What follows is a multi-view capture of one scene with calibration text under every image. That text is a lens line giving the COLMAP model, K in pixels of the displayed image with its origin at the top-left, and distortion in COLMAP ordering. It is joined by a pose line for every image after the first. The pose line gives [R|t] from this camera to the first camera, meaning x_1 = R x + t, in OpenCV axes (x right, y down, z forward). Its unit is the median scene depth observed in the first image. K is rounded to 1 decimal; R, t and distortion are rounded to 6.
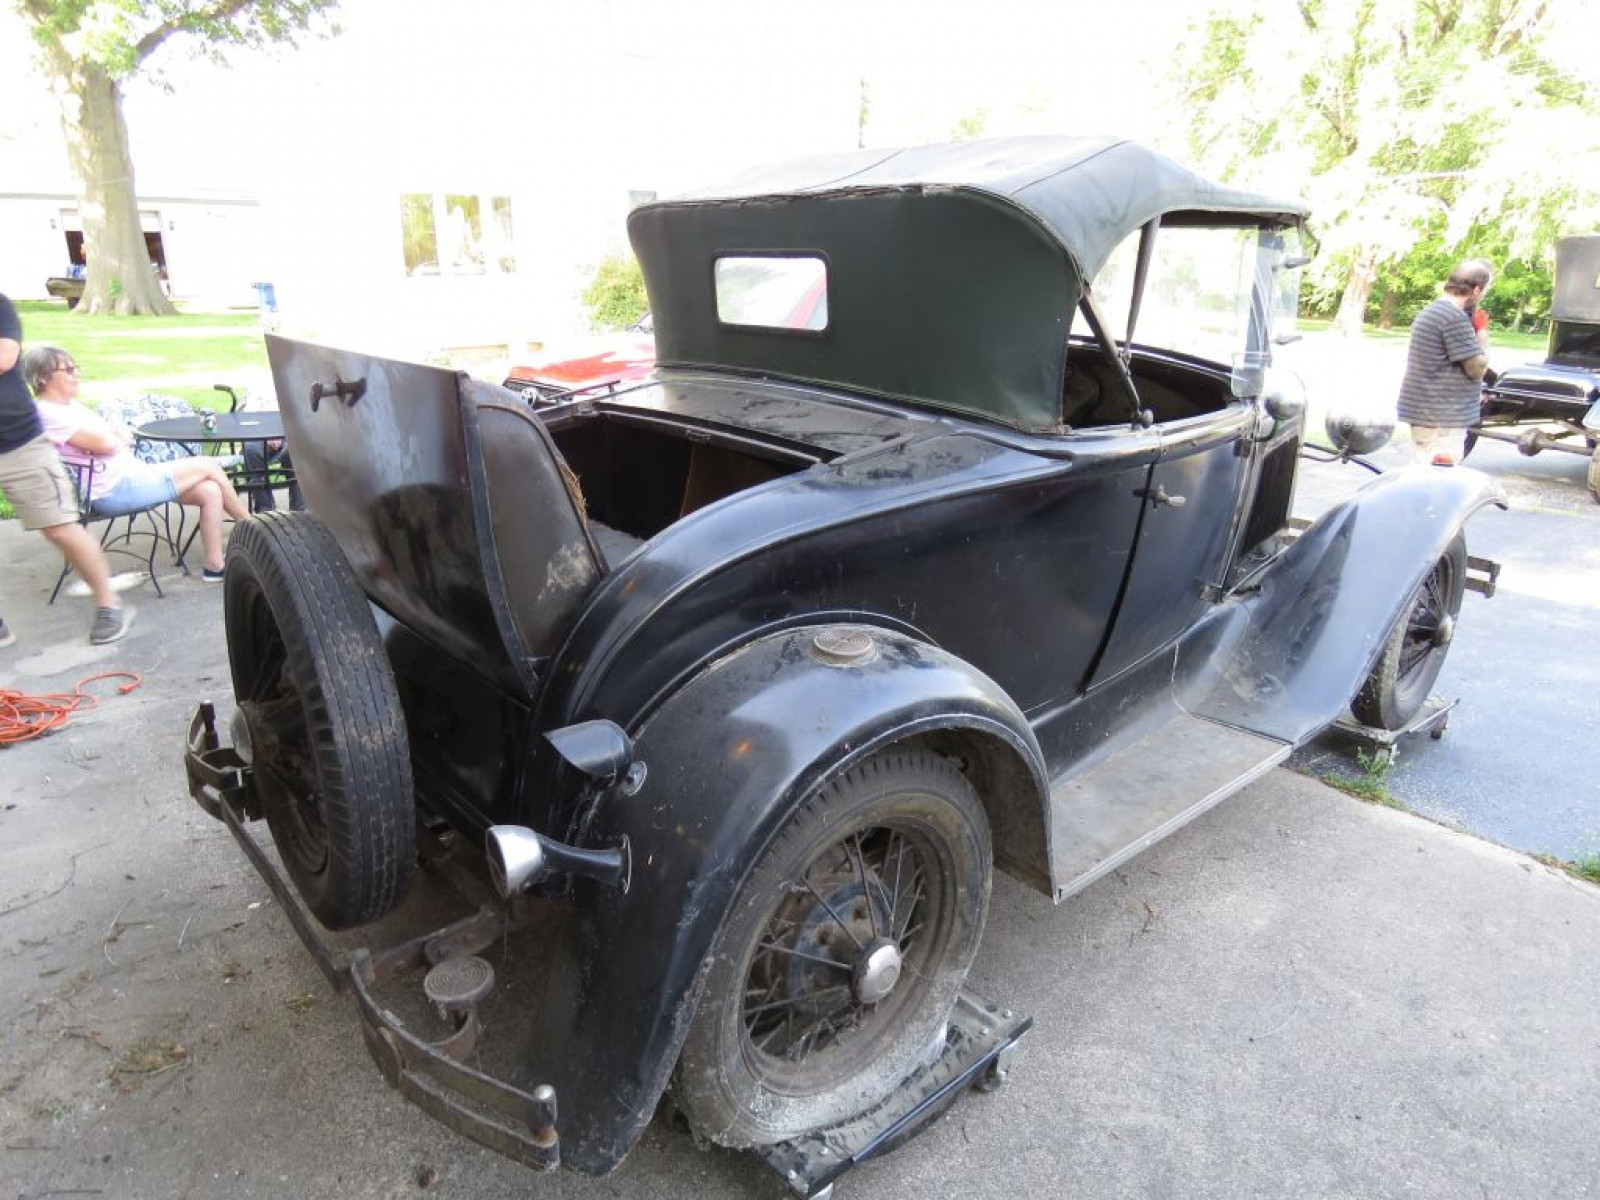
lens RADIAL K [[1033.1, 0, 794.2], [0, 1033.1, 601.1], [0, 0, 1]] dist [-0.016682, 0.015693]
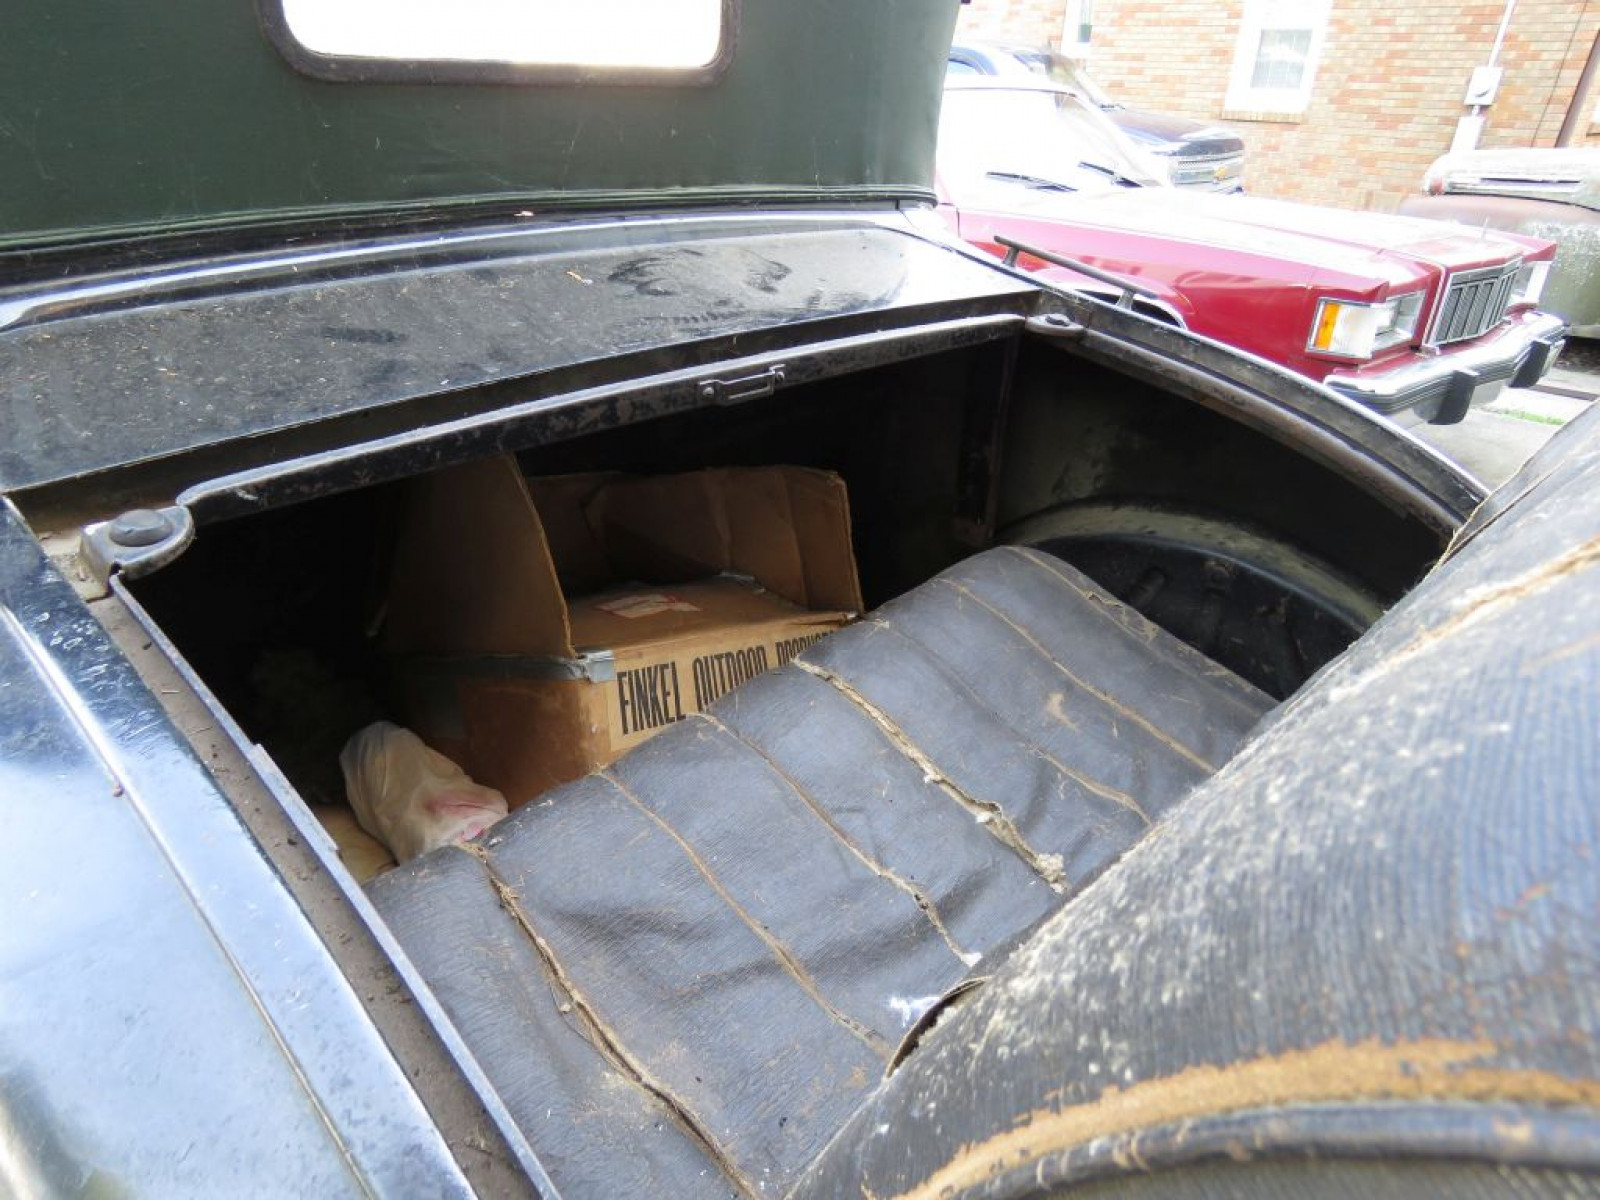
lens RADIAL K [[1040.6, 0, 772.0], [0, 1040.6, 617.9], [0, 0, 1]] dist [-0.026037, 0.025696]
pose [[-0.057562, -0.480961, 0.874851, -0.395008], [0.282651, 0.832598, 0.476329, -0.227637], [-0.957494, 0.274696, 0.088019, 0.848507]]
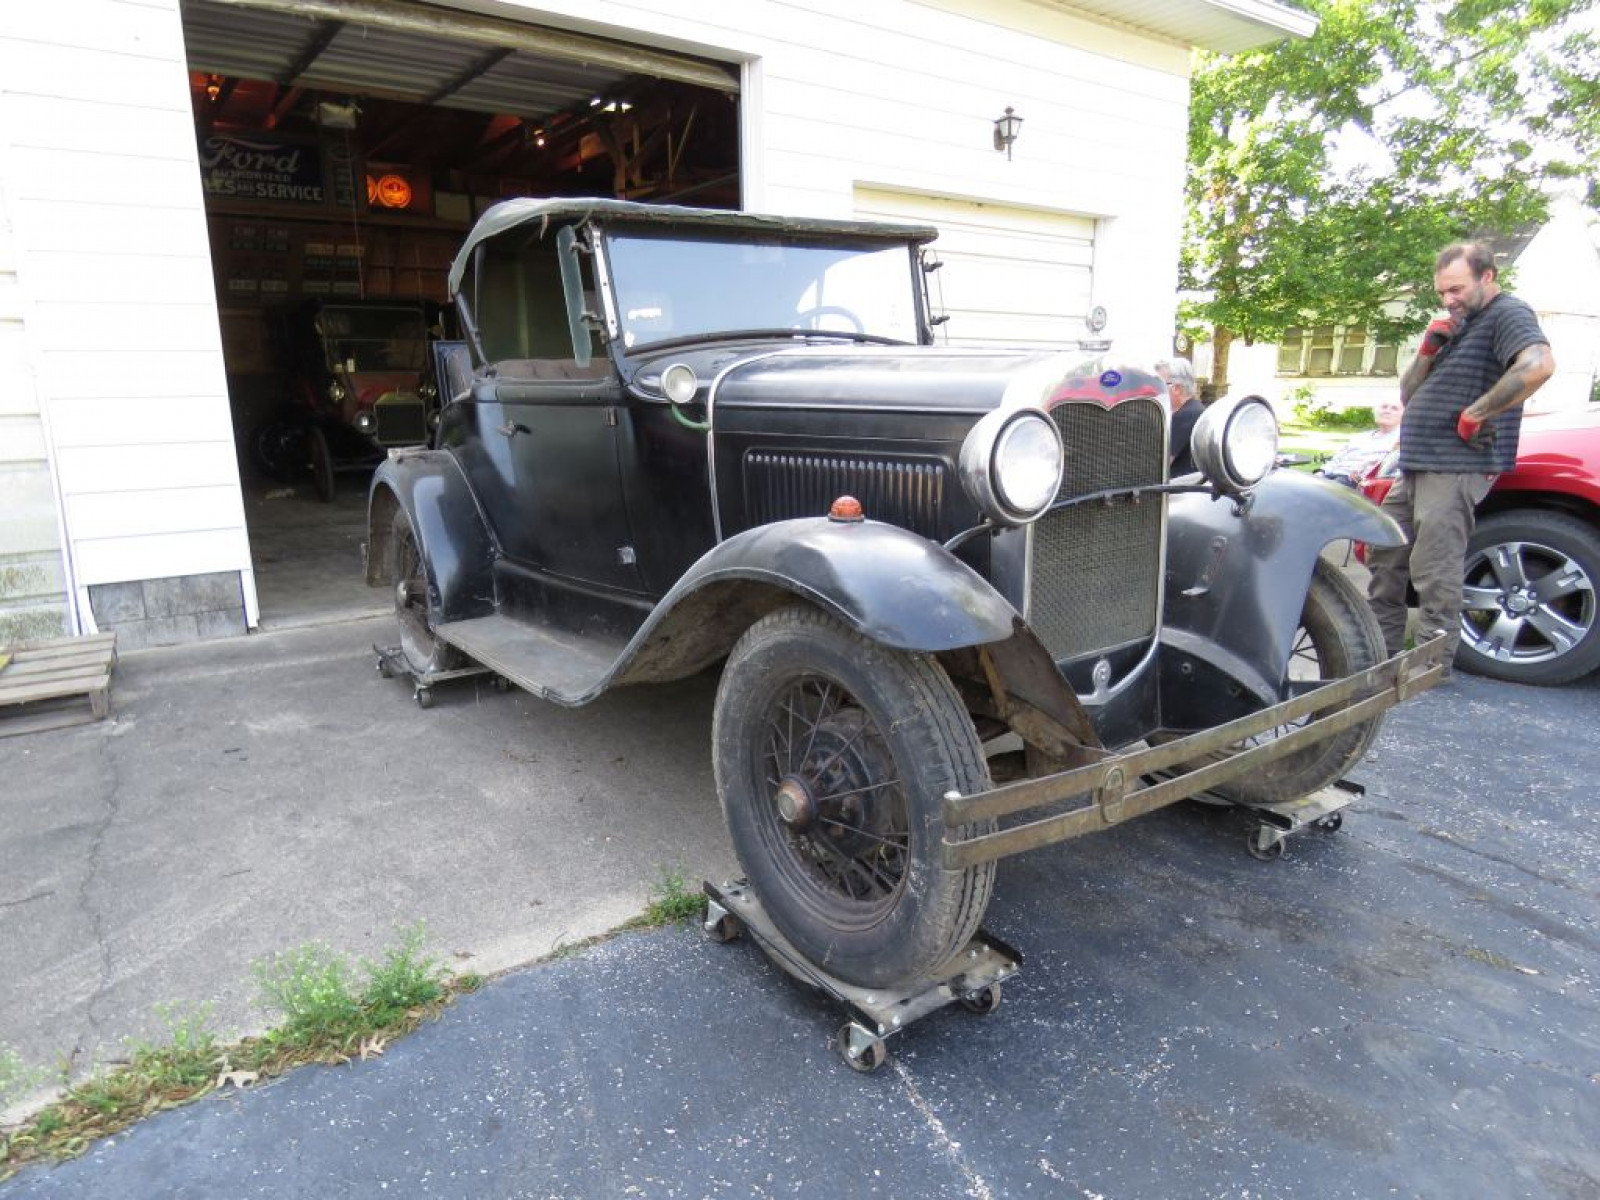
lens RADIAL K [[1033.1, 0, 789.6], [0, 1033.1, 606.9], [0, 0, 1]] dist [-0.016682, 0.015693]
pose [[-0.092054, 0.206027, -0.974207, 1.568379], [-0.294020, 0.929115, 0.224273, -0.273881], [0.951356, 0.307082, -0.024953, 1.307136]]
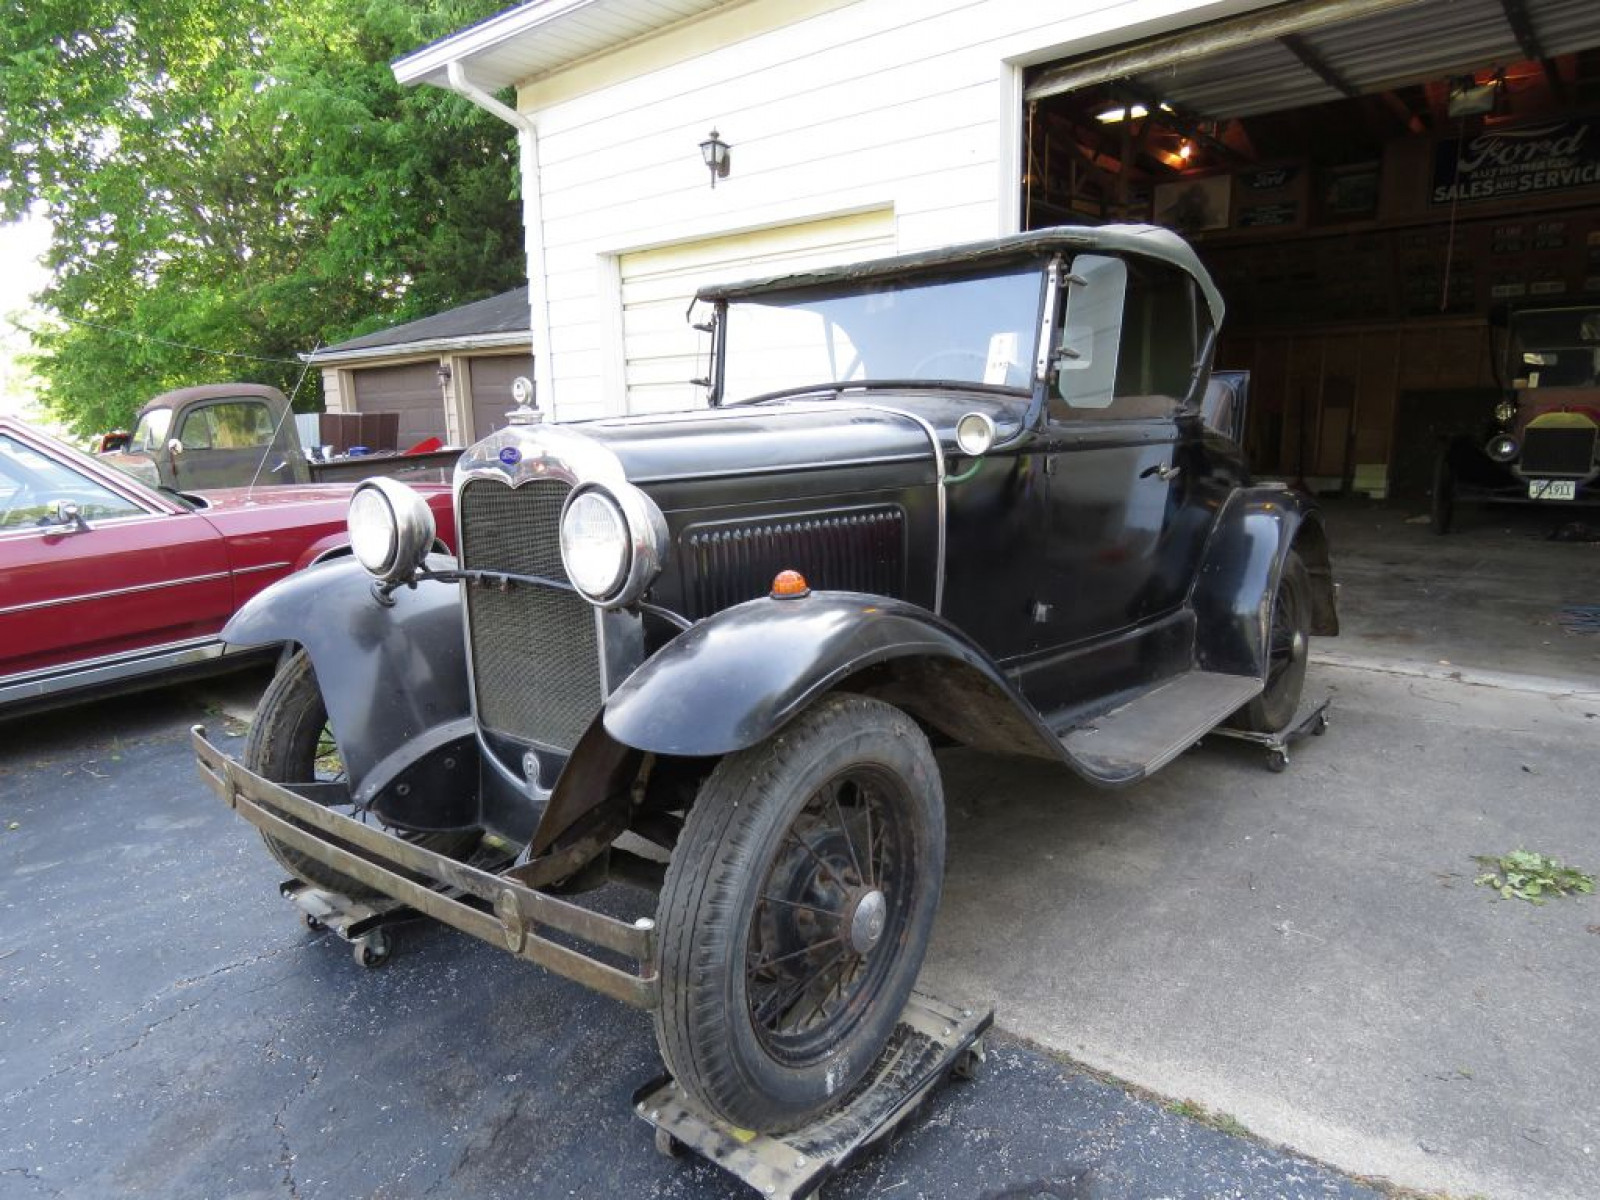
lens RADIAL K [[1033.1, 0, 789.0], [0, 1033.1, 606.1], [0, 0, 1]] dist [-0.016682, 0.015693]
pose [[-0.987721, 0.044004, -0.149900, 0.567554], [-0.032333, 0.881156, 0.471718, -0.625355], [0.152843, 0.470773, -0.868914, 2.285273]]
